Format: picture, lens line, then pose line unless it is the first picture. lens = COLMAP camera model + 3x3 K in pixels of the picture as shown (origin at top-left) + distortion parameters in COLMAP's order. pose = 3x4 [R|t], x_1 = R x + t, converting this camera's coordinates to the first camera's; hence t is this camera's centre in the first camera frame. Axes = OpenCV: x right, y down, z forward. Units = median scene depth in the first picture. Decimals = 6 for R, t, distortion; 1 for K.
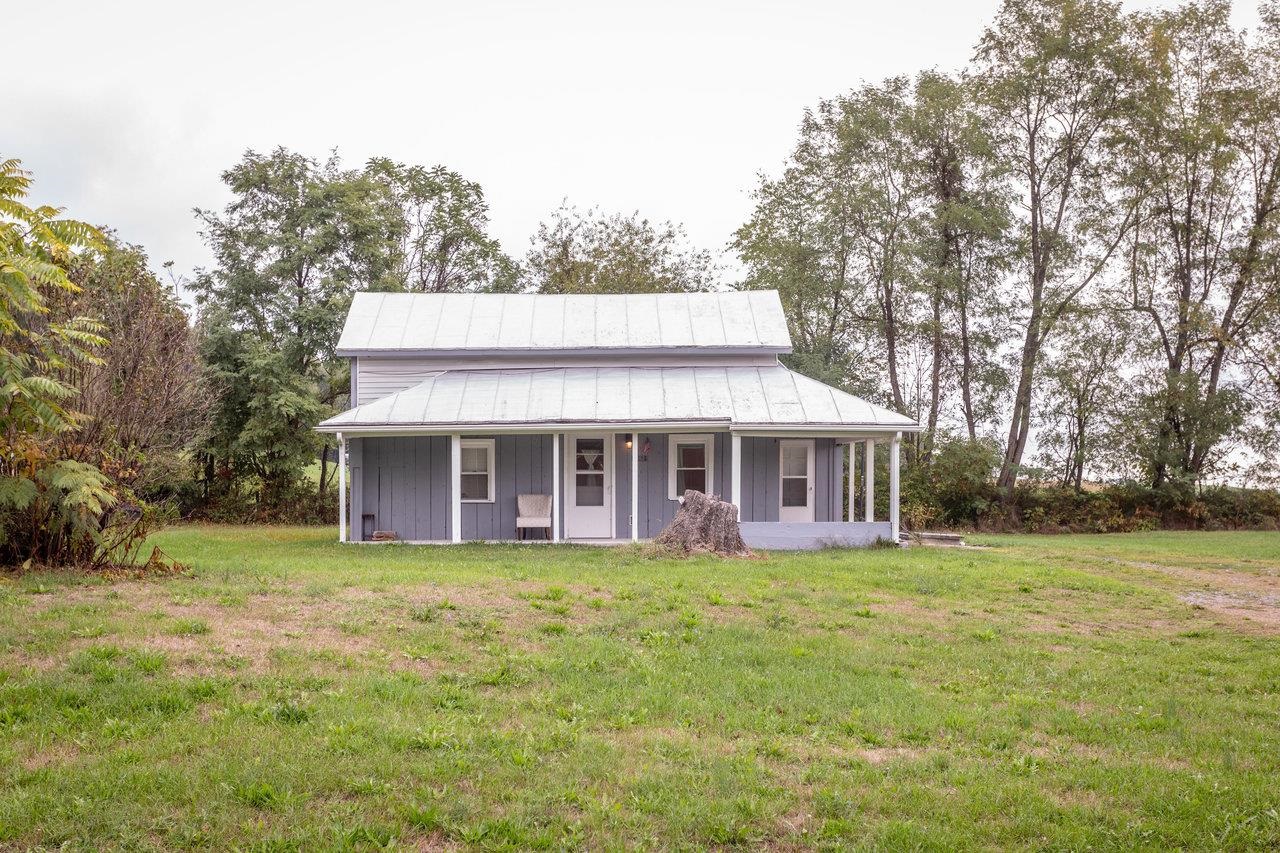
lens RADIAL K [[1446.1, 0, 640.4], [0, 1446.1, 431.3], [0, 0, 1]] dist [-0.007290, 0.000000]
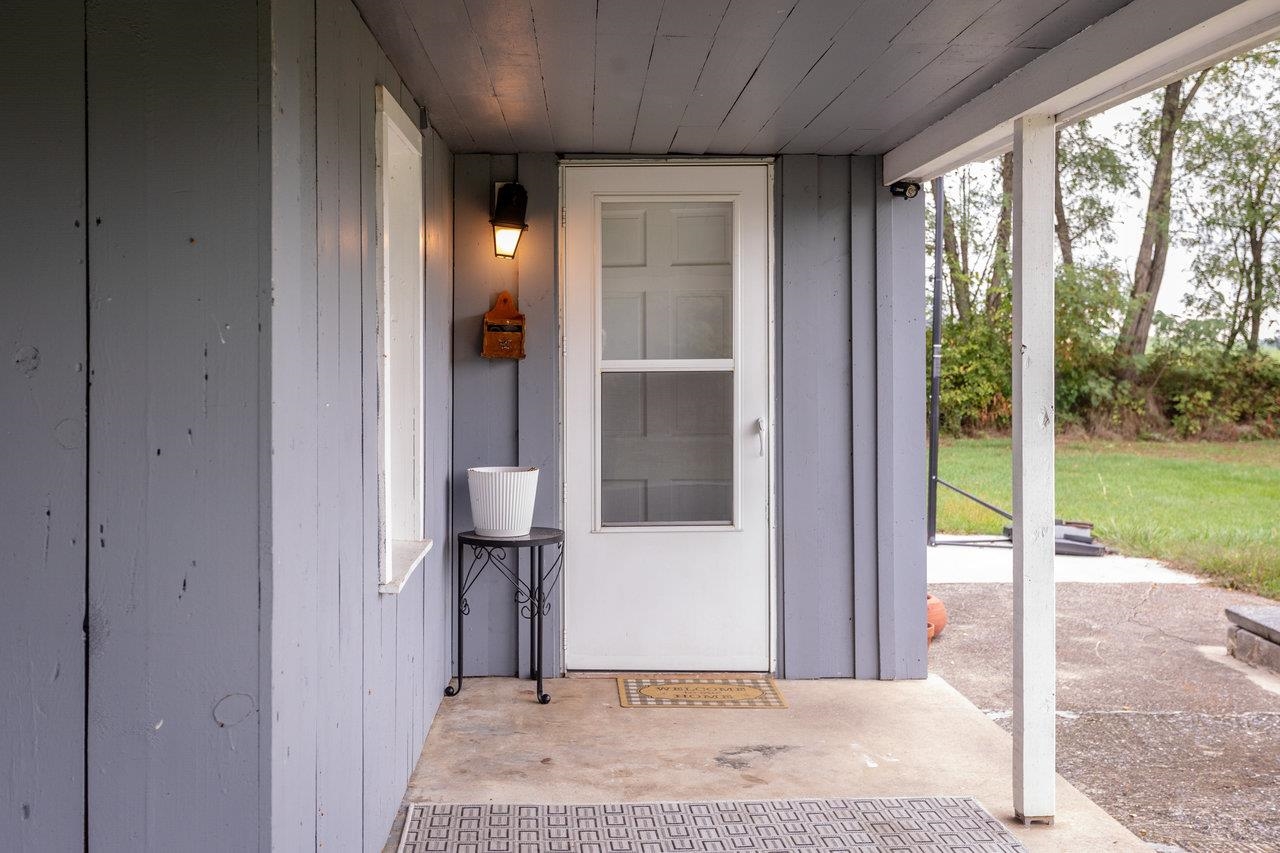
lens RADIAL K [[1446.1, 0, 639.8], [0, 1446.1, 424.9], [0, 0, 1]] dist [-0.007290, 0.000000]
pose [[0.999895, -0.006433, 0.012980, 0.083312], [0.005165, 0.995425, 0.095409, 0.017914], [-0.013534, -0.095332, 0.995353, 0.674658]]
